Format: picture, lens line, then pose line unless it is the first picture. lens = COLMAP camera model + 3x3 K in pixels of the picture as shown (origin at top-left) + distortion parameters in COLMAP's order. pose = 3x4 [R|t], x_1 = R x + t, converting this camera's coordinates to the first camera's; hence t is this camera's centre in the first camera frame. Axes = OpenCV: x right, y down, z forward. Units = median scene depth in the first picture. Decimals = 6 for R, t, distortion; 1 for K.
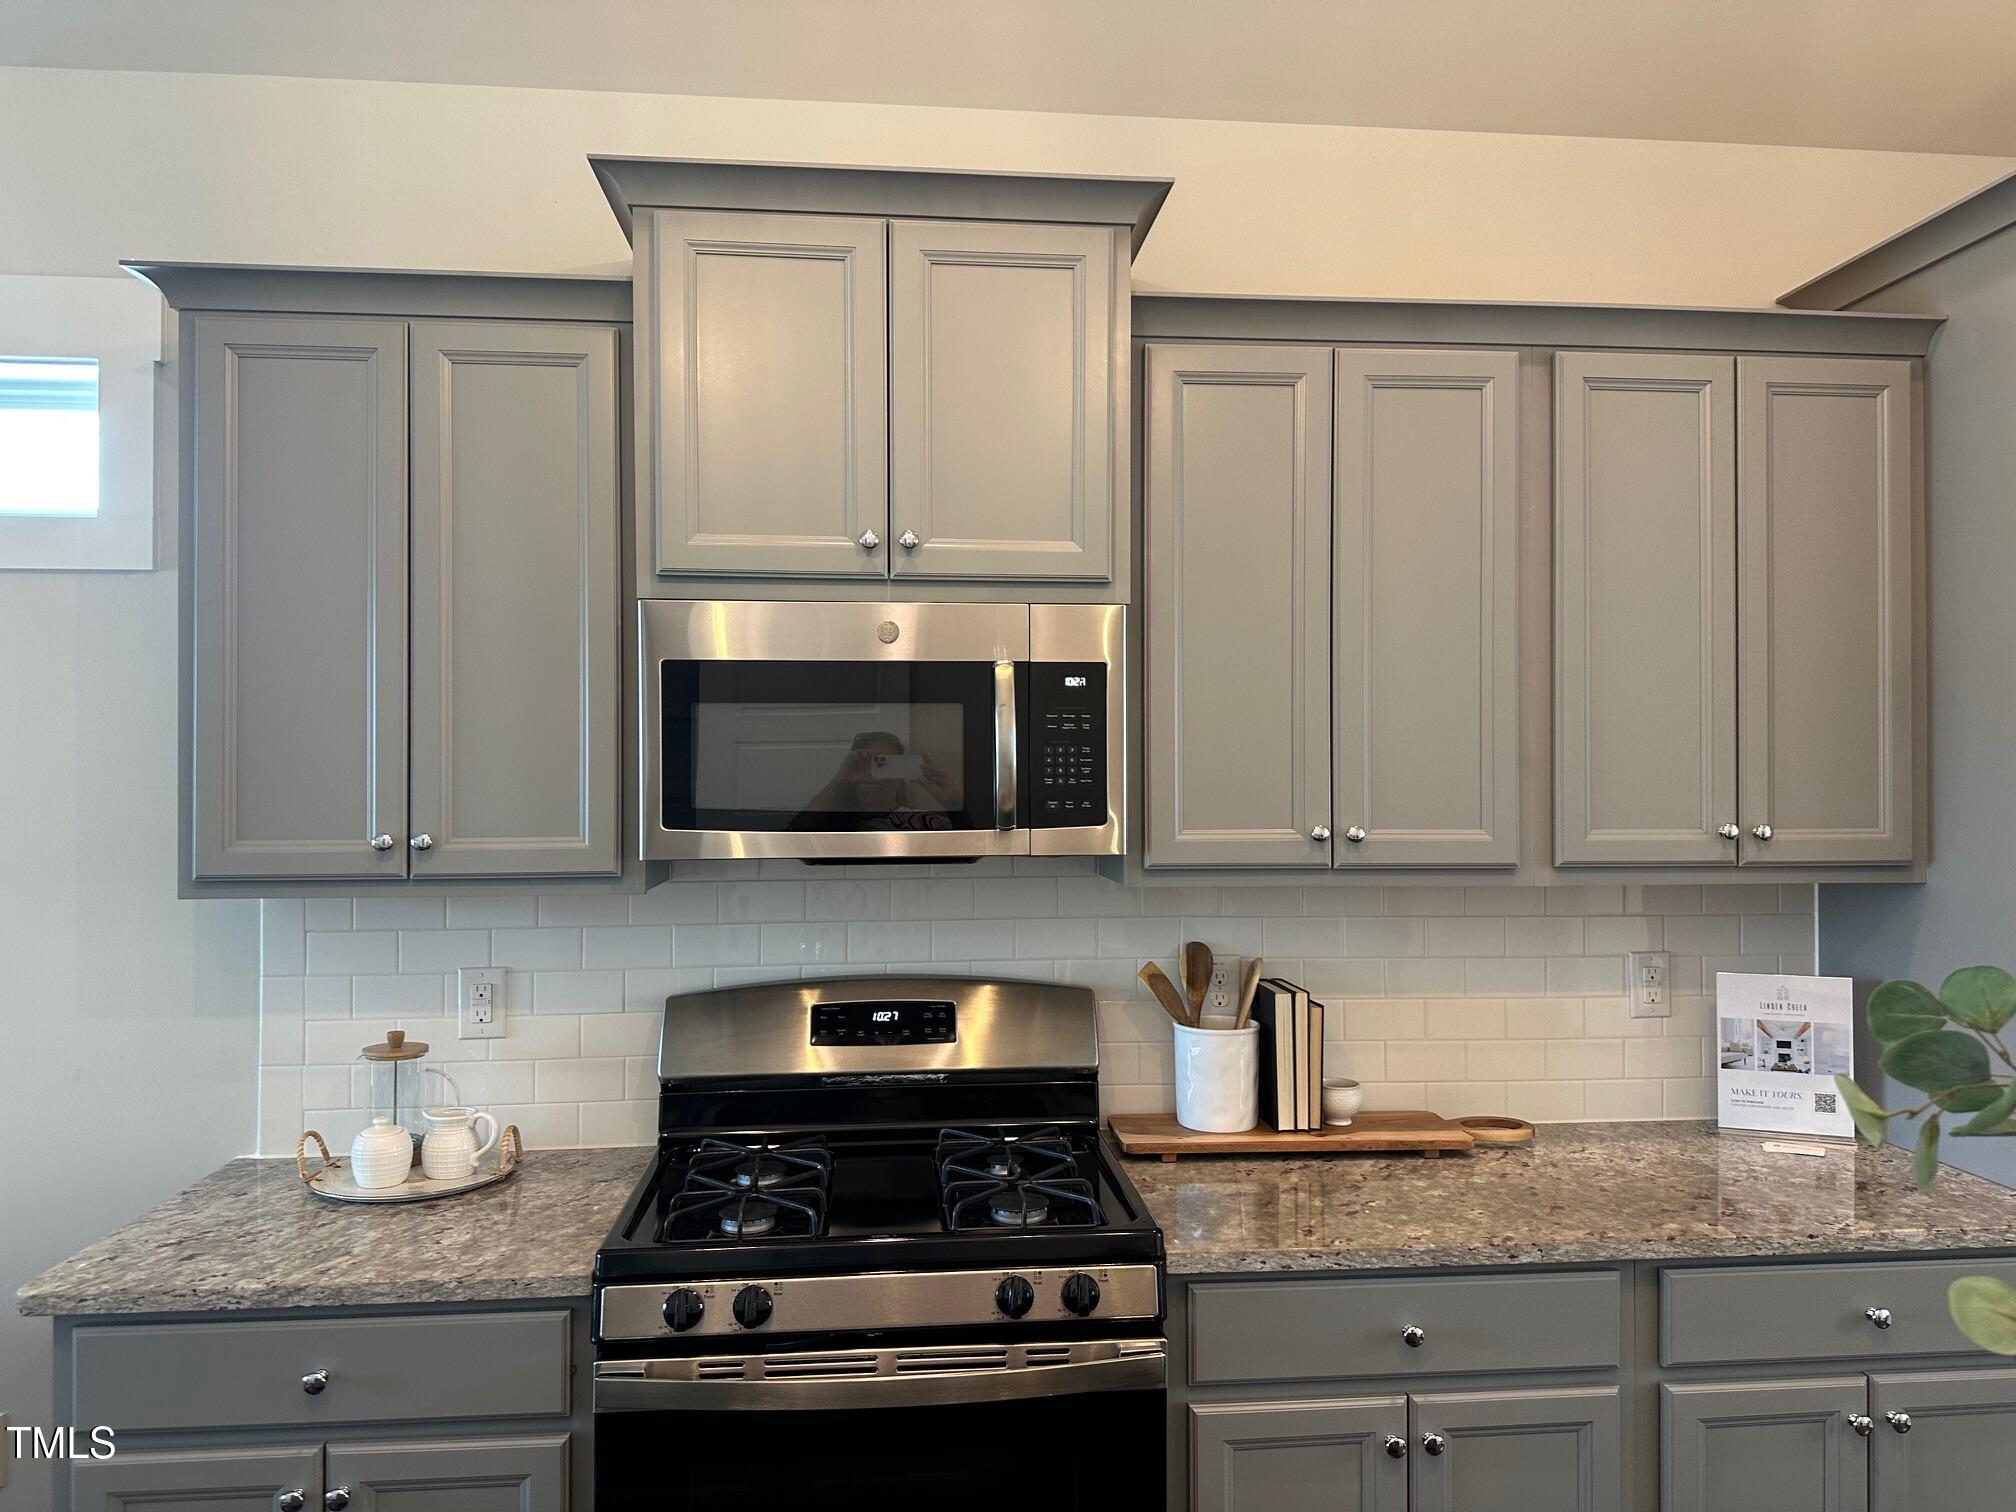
lens RADIAL K [[1437.6, 0, 1008.0], [0, 1437.6, 756.0], [0, 0, 1]] dist [0.120908, -0.174093]
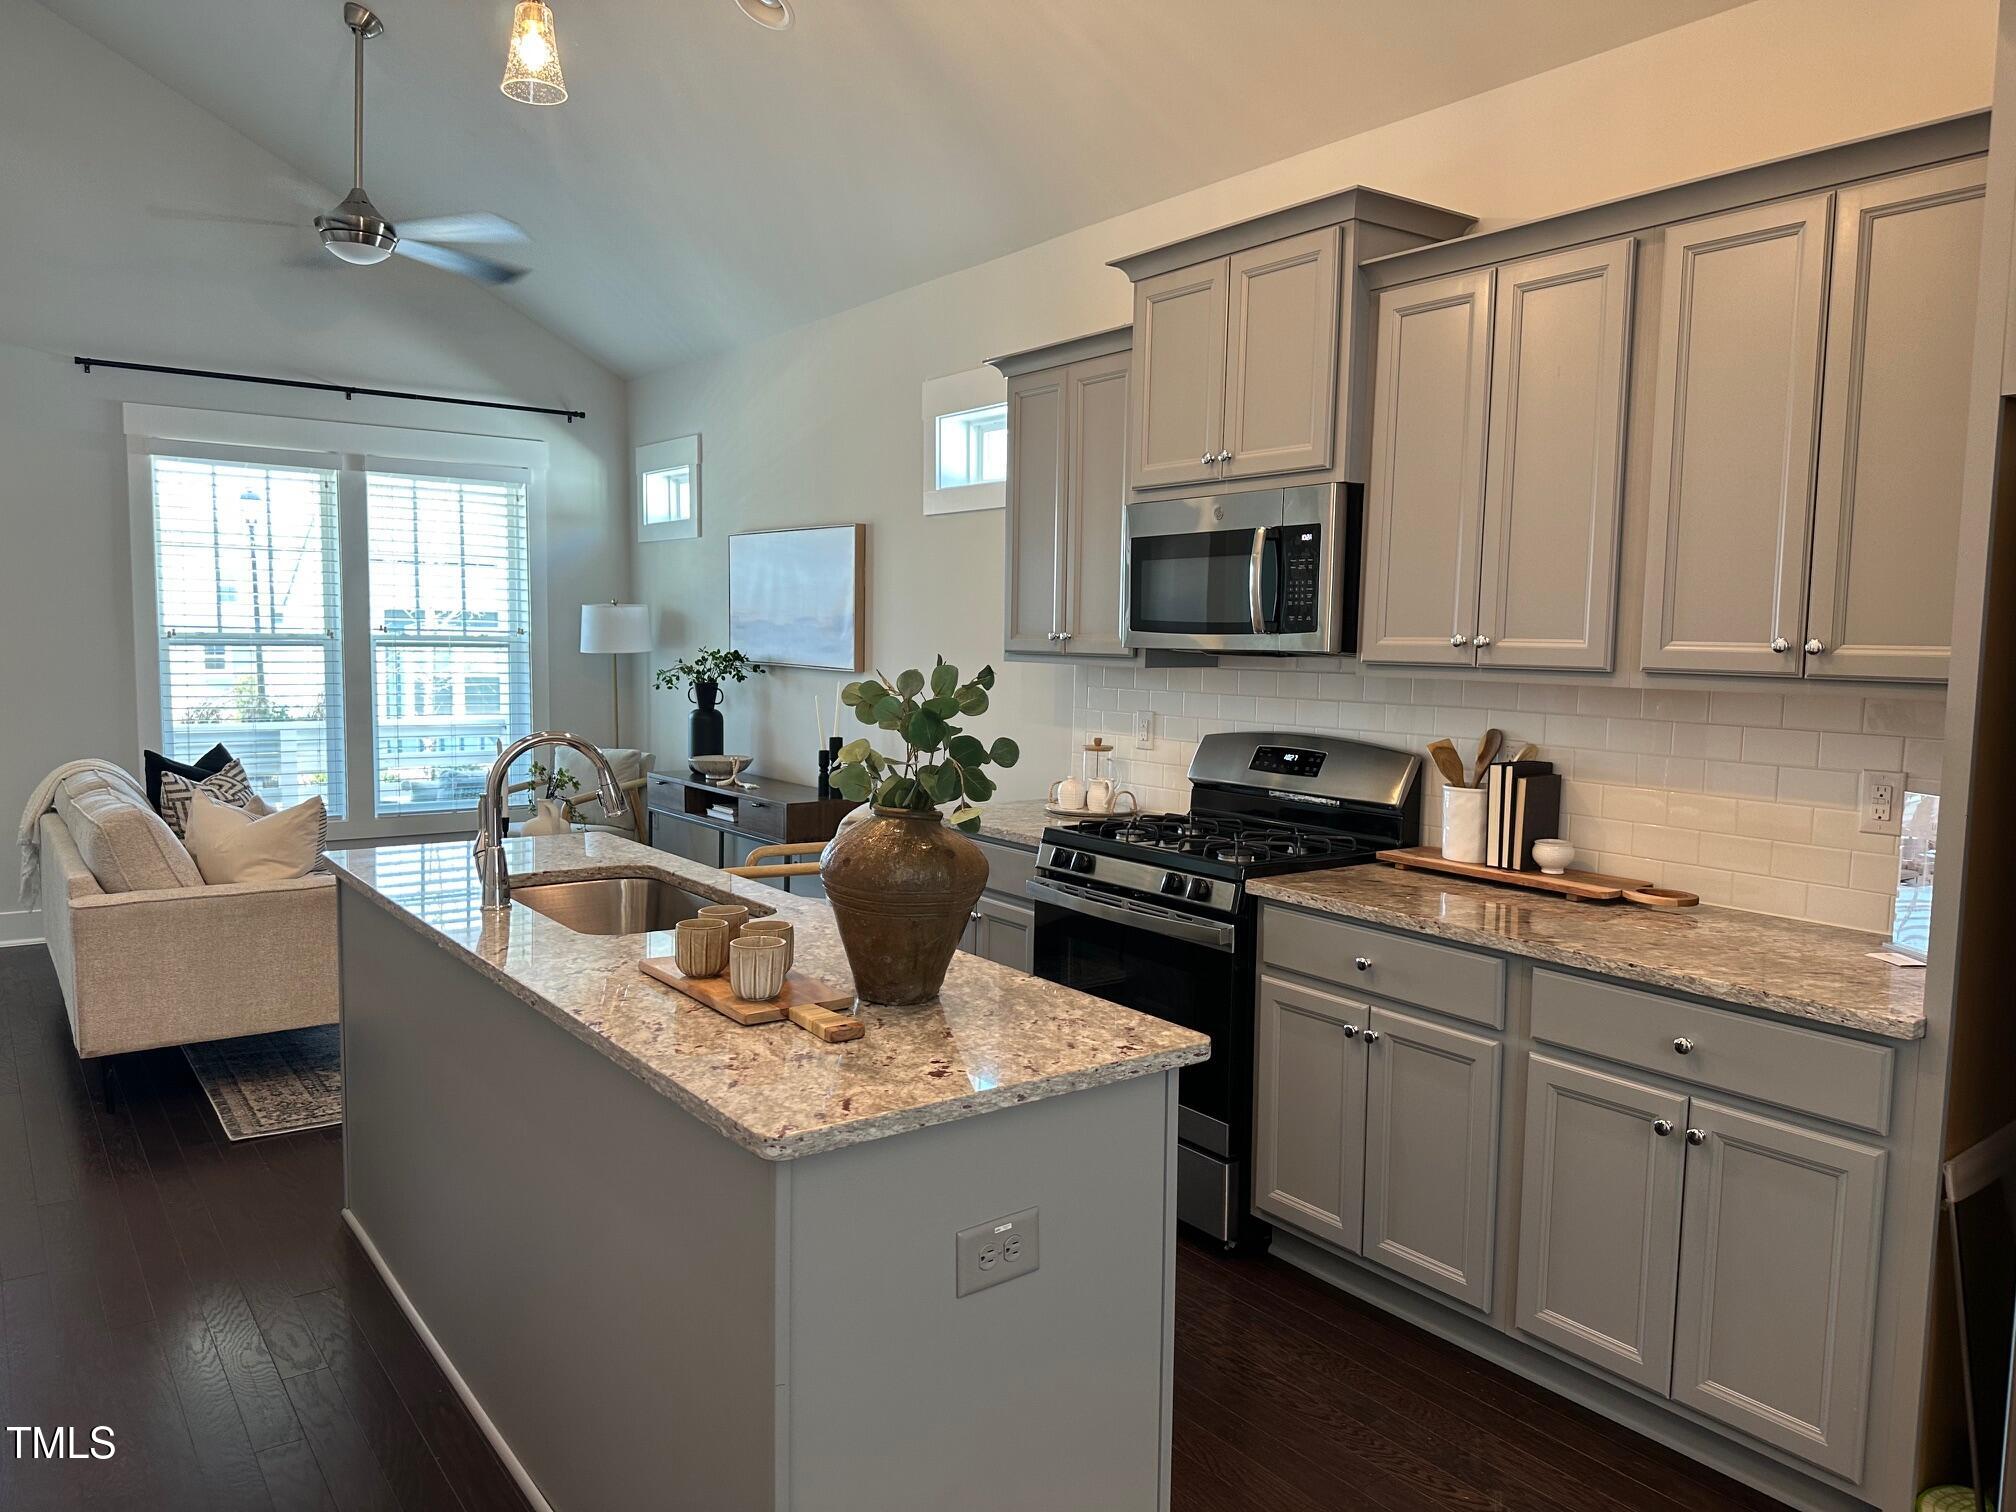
lens RADIAL K [[1386.4, 0, 1008.0], [0, 1386.4, 756.0], [0, 0, 1]] dist [0.141054, -0.197910]
pose [[0.514608, 0.087655, -0.852933, 1.172120], [-0.009820, 0.995298, 0.096360, 0.039527], [0.857369, -0.041212, 0.513049, -0.048918]]
